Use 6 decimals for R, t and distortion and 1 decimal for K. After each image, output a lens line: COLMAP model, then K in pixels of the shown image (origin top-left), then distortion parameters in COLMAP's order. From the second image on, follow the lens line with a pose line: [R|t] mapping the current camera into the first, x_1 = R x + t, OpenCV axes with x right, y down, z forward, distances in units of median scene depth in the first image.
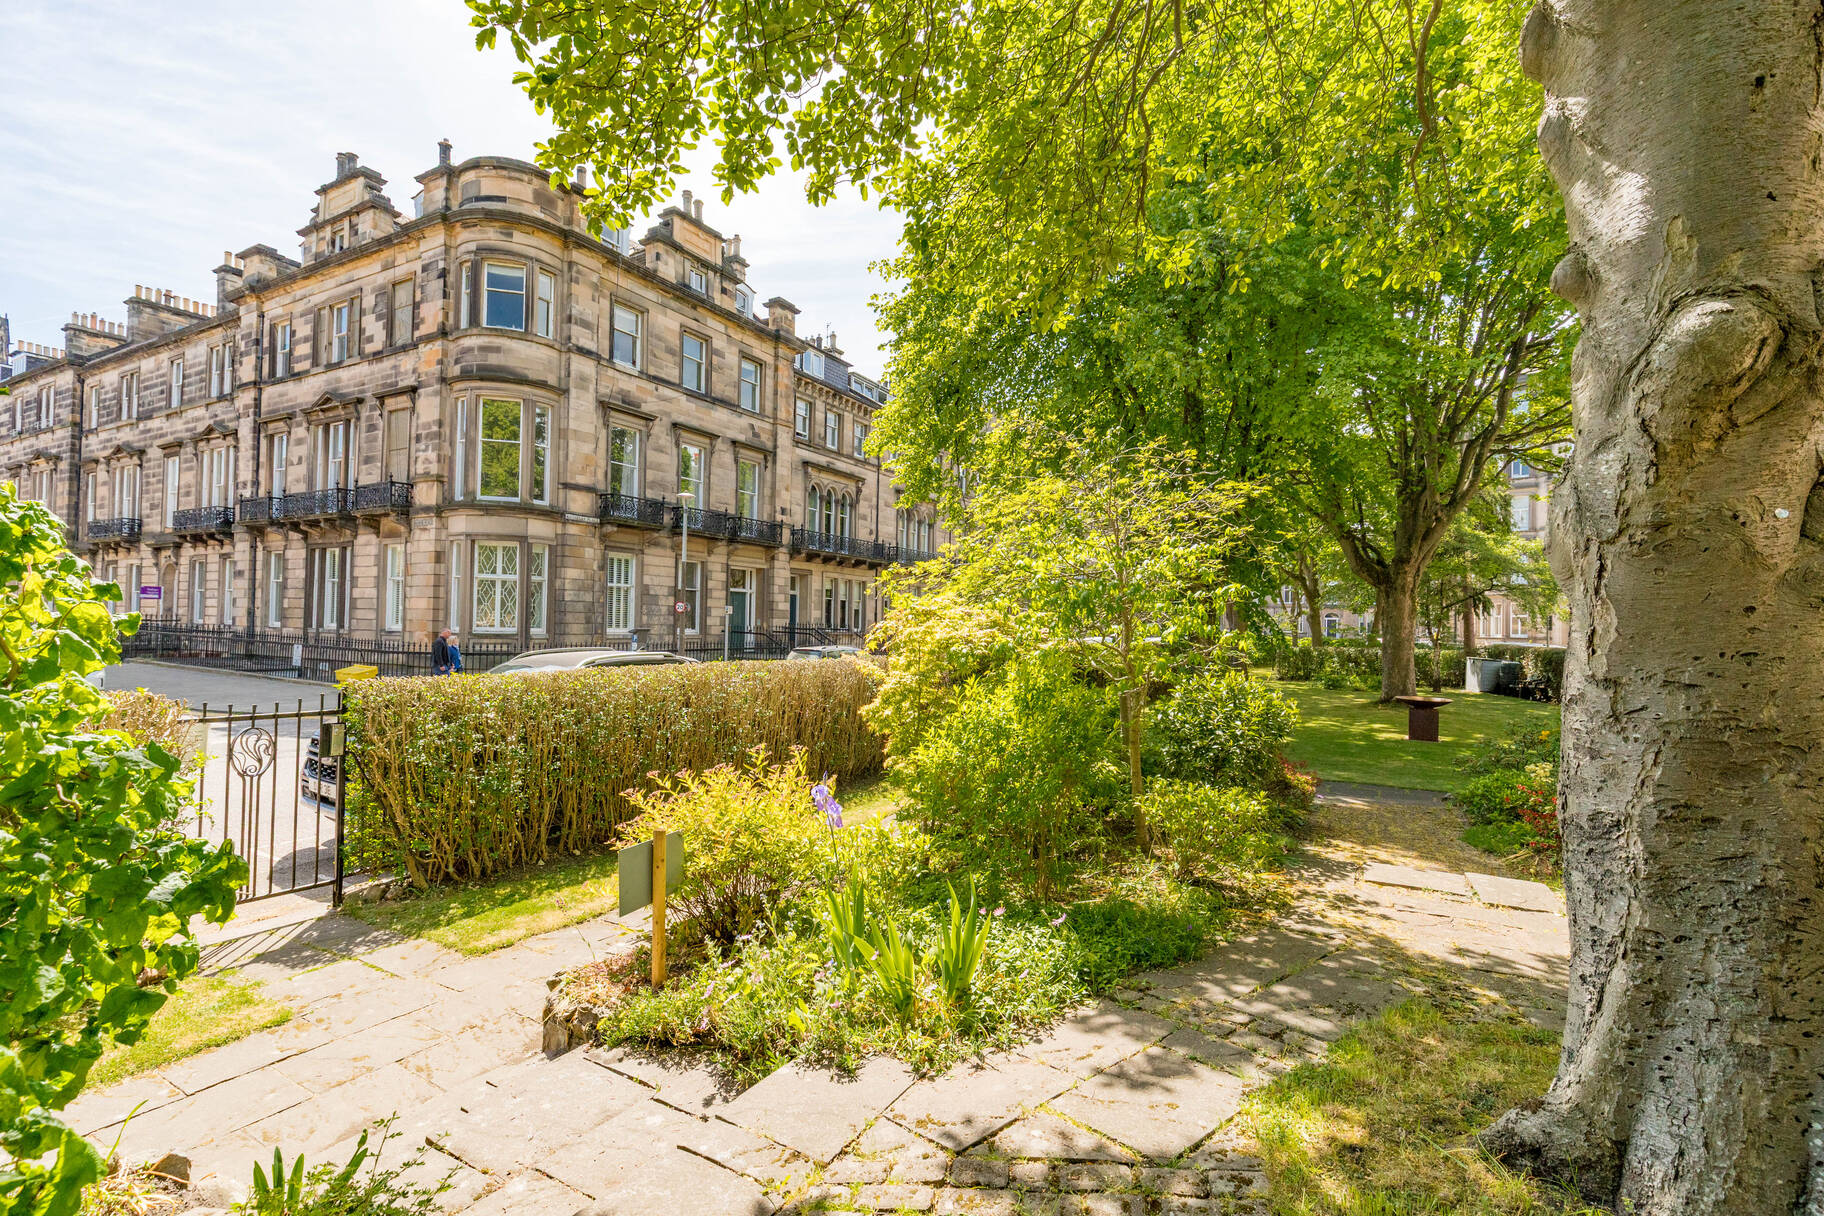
lens RADIAL K [[830.2, 0, 924.4], [0, 830.2, 622.0], [0, 0, 1]] dist [0.005818, -0.000916]
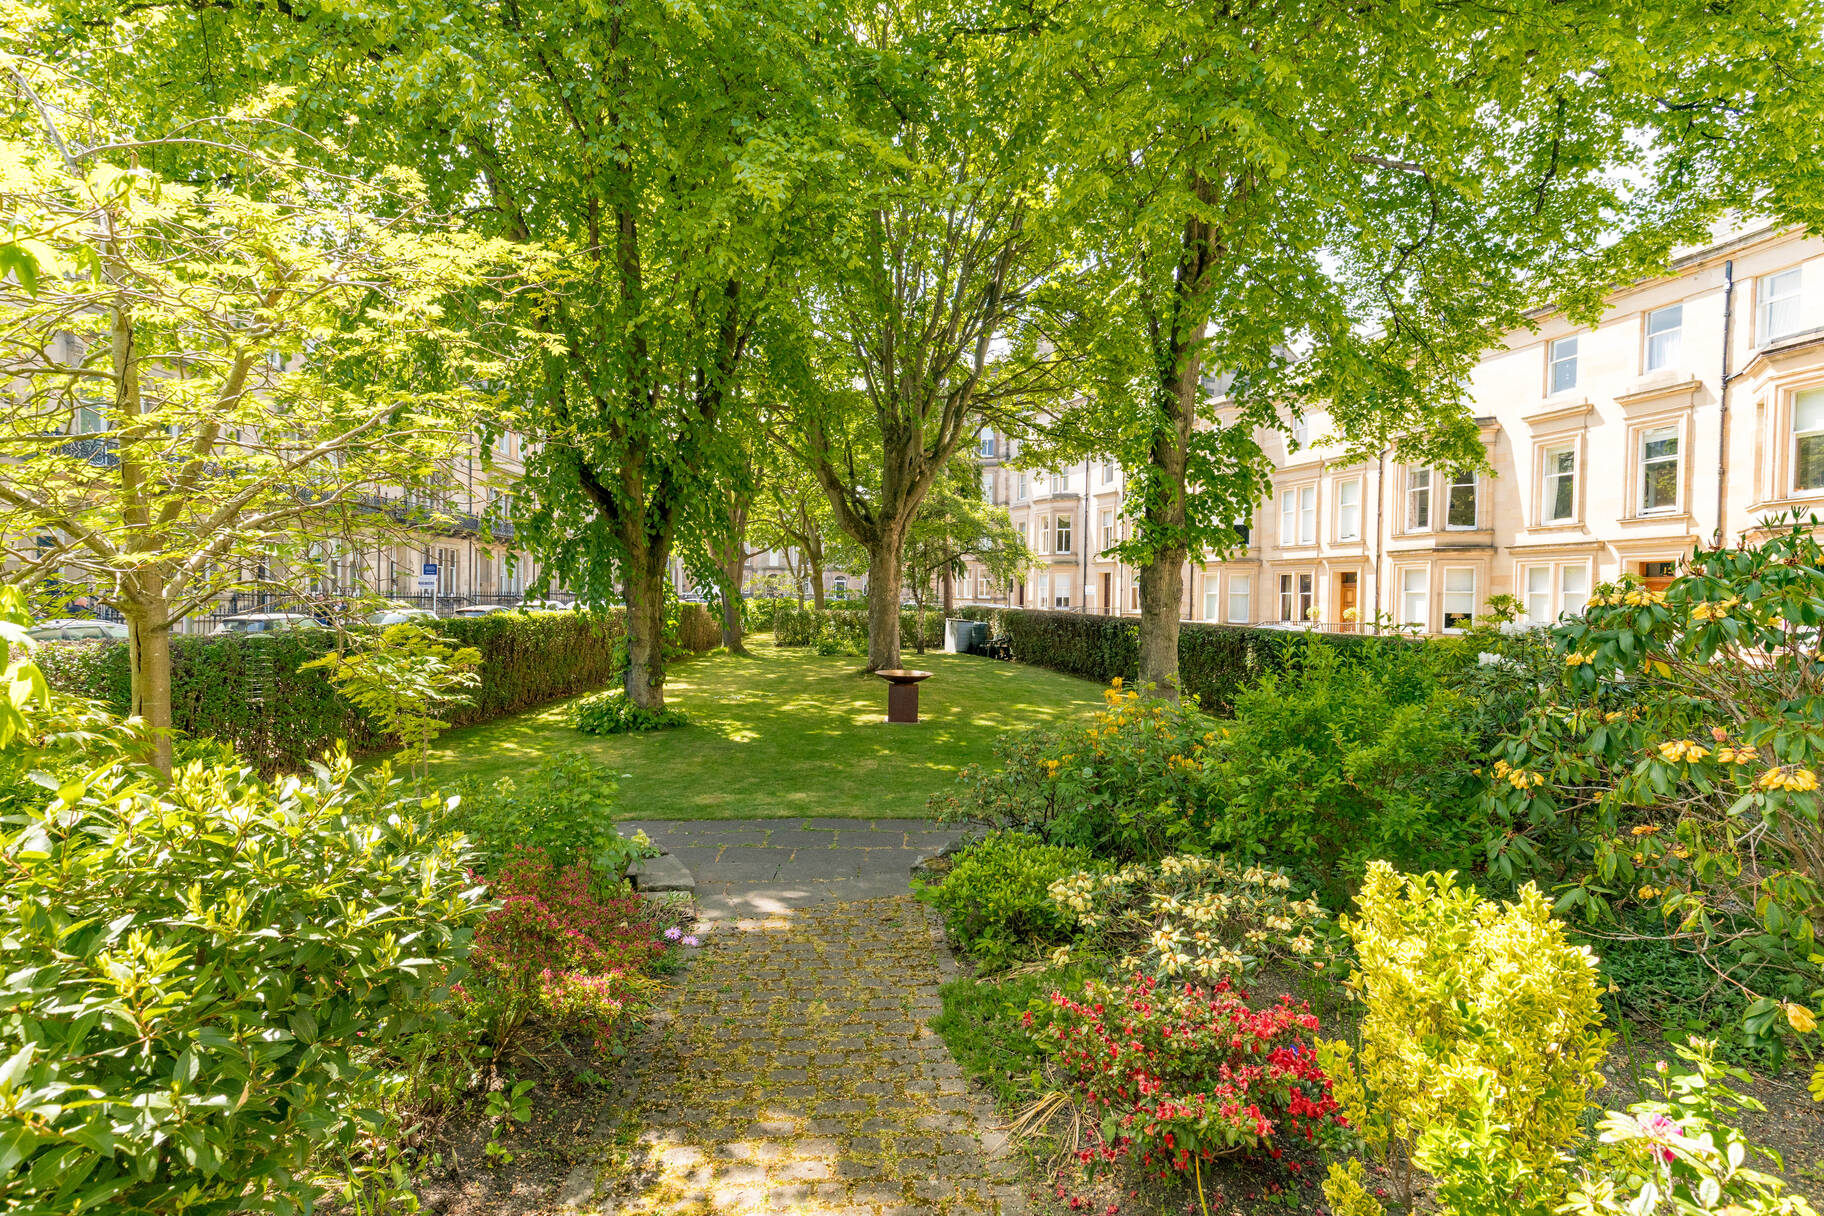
lens RADIAL K [[830.2, 0, 924.4], [0, 830.2, 622.0], [0, 0, 1]] dist [0.005818, -0.000916]
pose [[0.851551, -0.017877, 0.523967, 0.097474], [-0.006271, 0.999000, 0.044276, 0.001294], [-0.524234, -0.040989, 0.850587, 0.150372]]
